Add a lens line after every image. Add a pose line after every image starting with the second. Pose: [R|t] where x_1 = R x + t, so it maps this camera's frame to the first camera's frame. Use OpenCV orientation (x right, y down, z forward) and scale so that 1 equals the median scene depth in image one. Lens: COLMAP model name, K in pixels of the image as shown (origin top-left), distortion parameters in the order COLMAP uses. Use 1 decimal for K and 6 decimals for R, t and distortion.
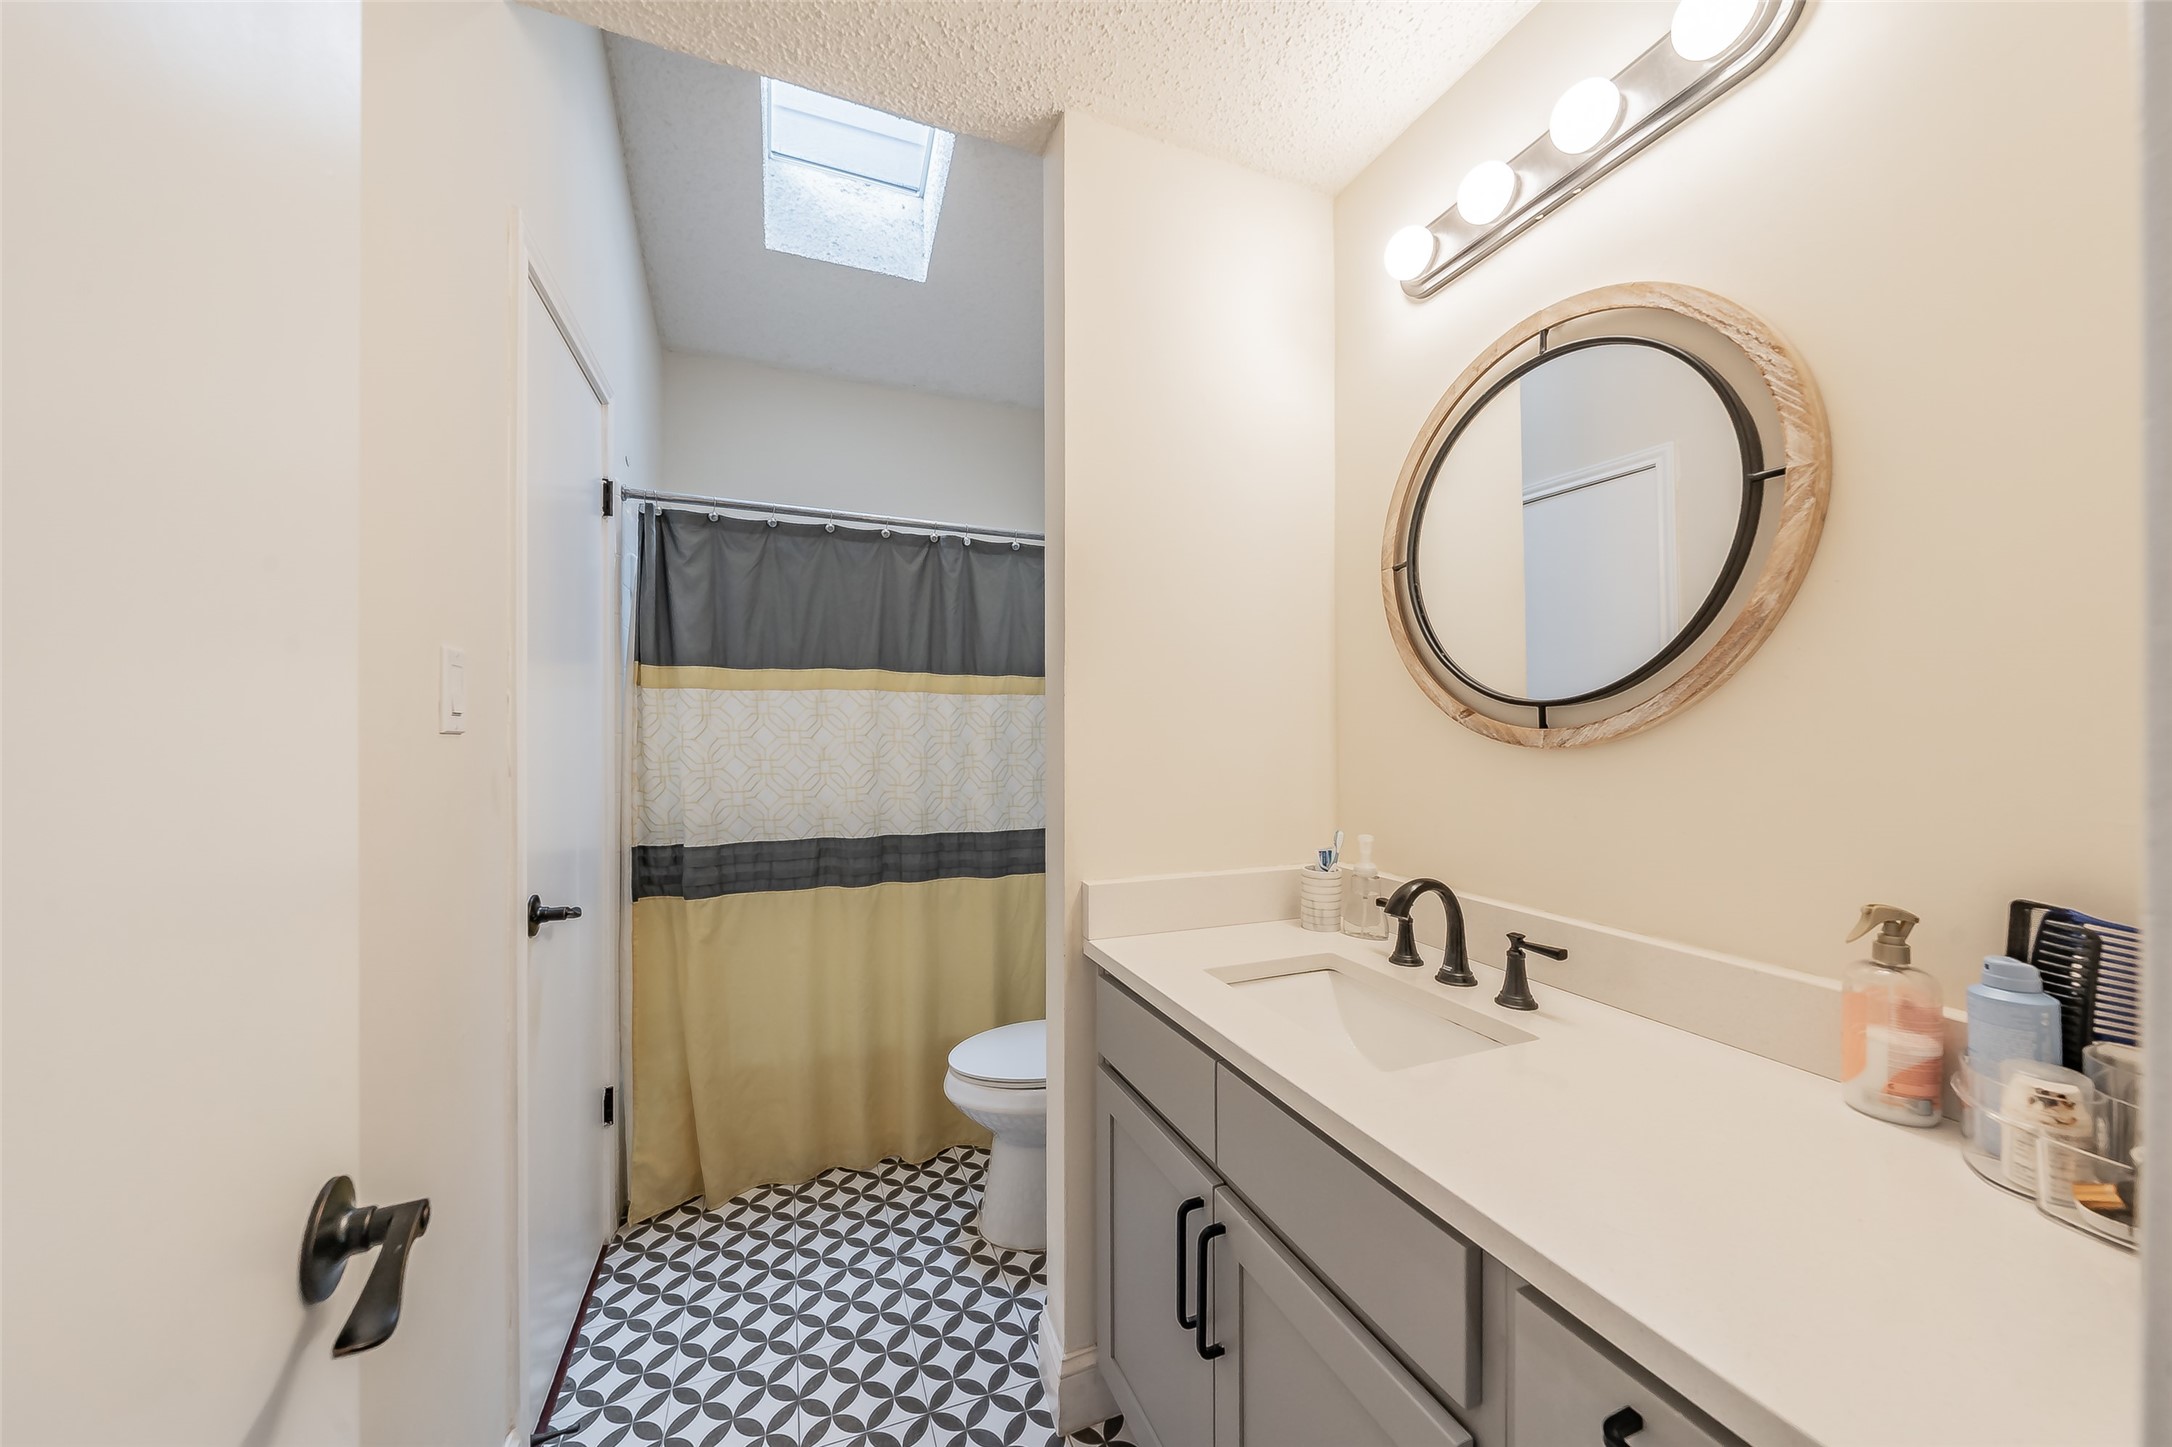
lens RADIAL K [[764.2, 0, 1090.2], [0, 764.2, 735.7], [0, 0, 1]] dist [-0.003557, 0.000936]
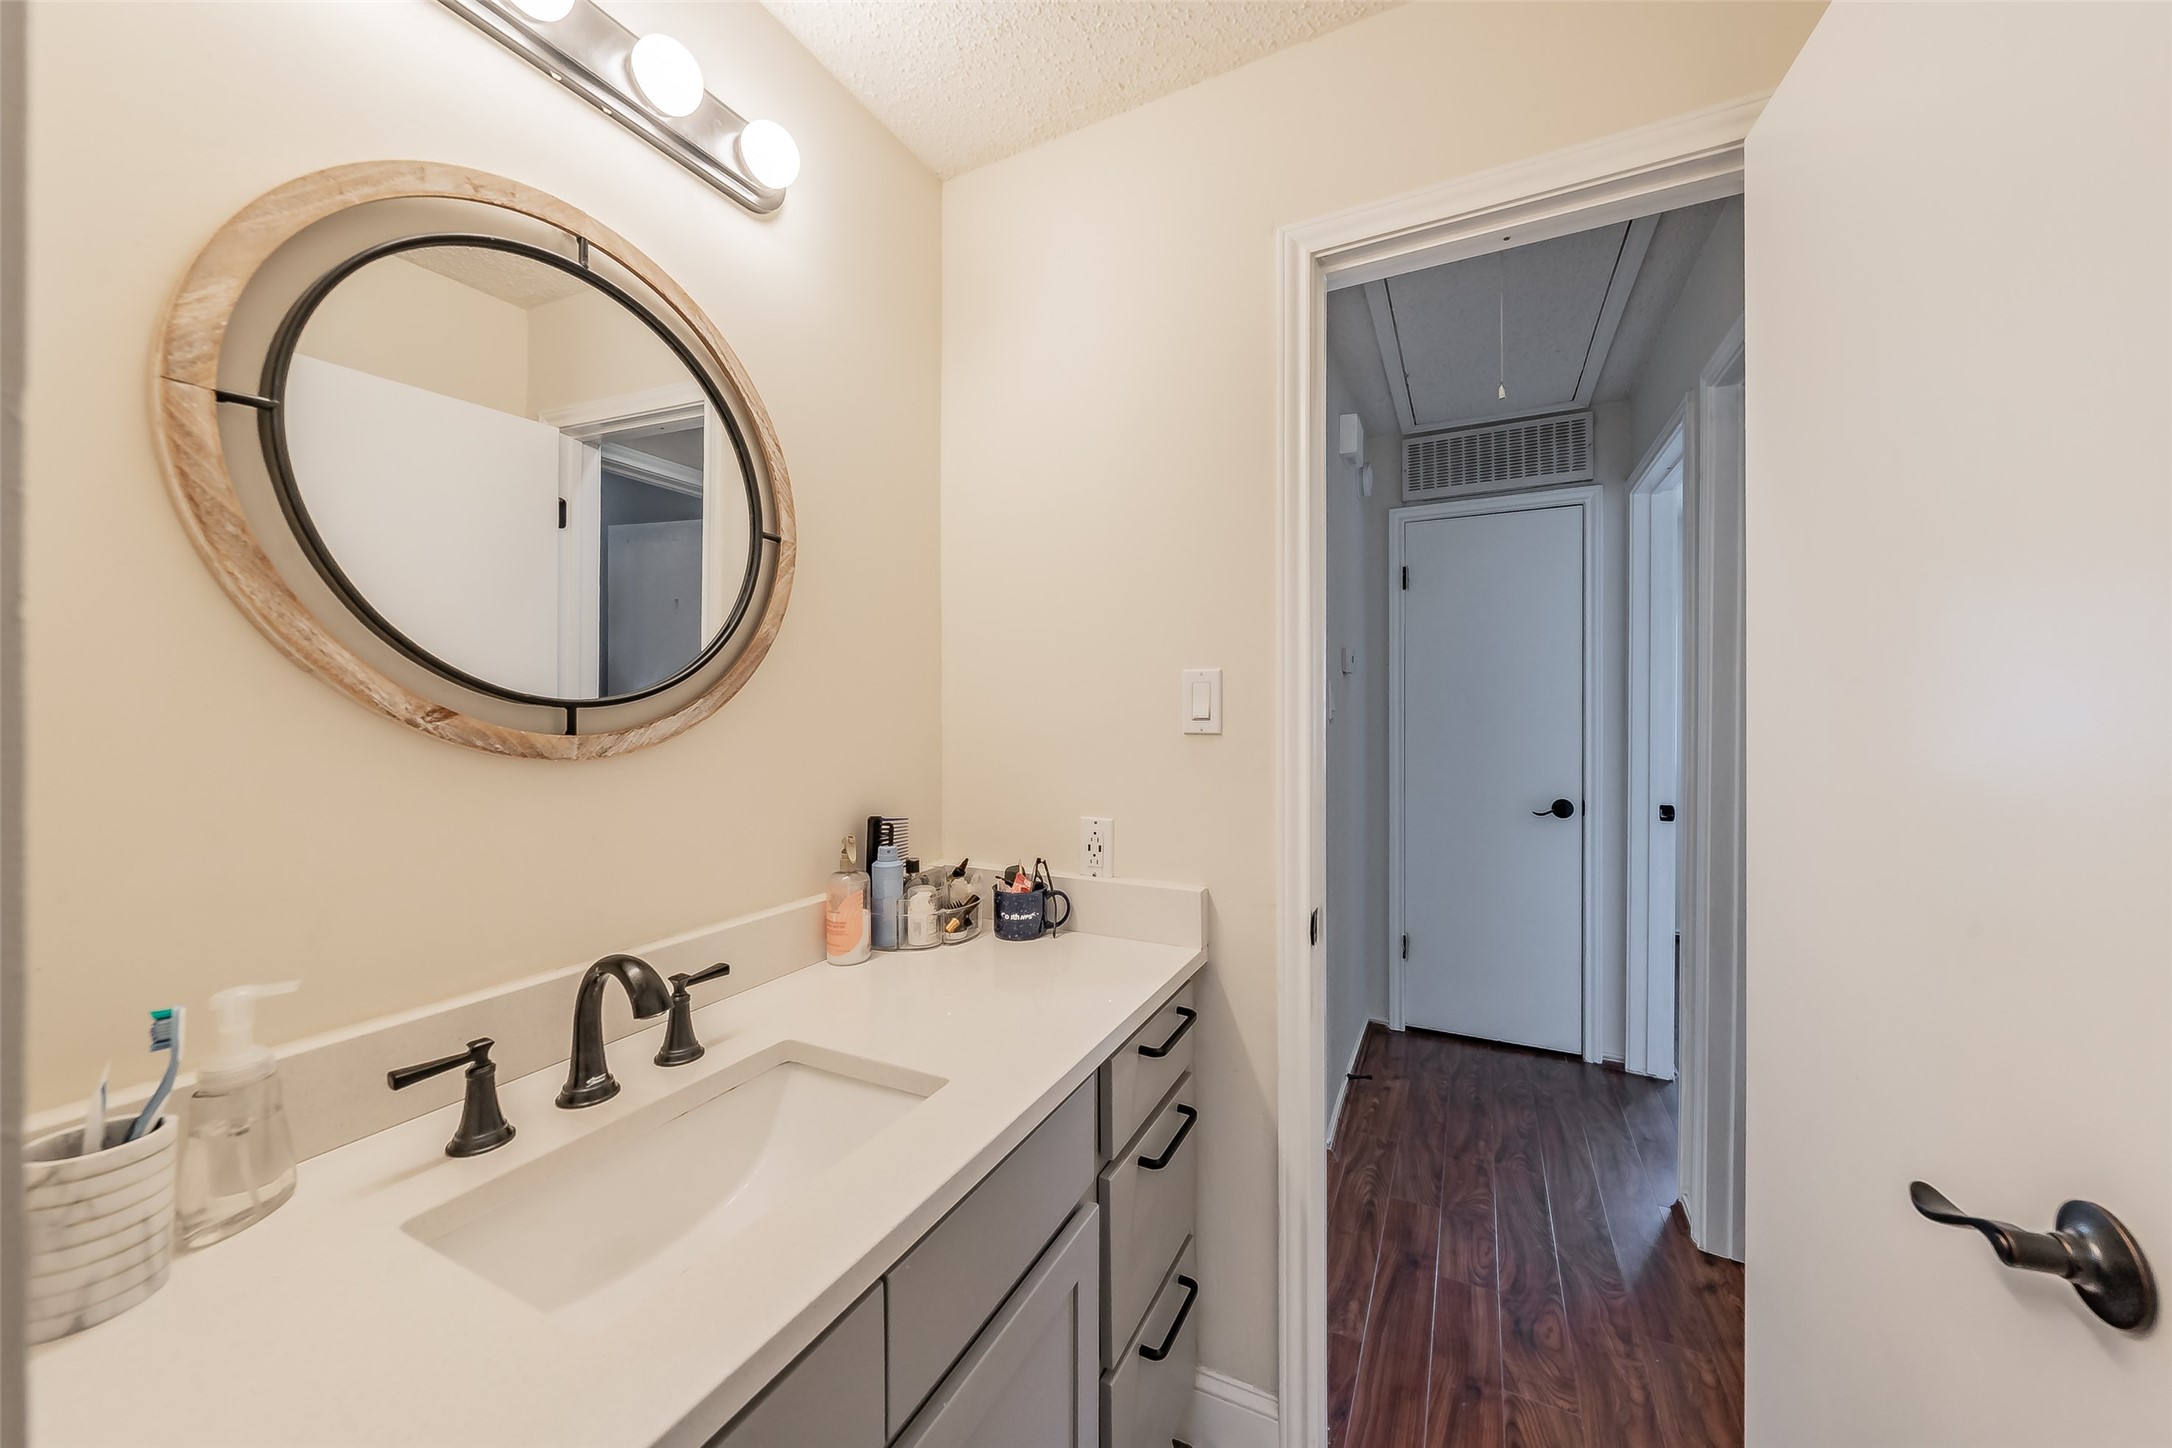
lens RADIAL K [[764.2, 0, 1089.9], [0, 764.2, 701.4], [0, 0, 1]] dist [-0.003557, 0.000936]
pose [[-0.665107, 0.002235, 0.746744, -0.360624], [0.001312, 0.999997, -0.001825, -0.042720], [-0.746747, -0.000234, -0.665109, 1.142056]]
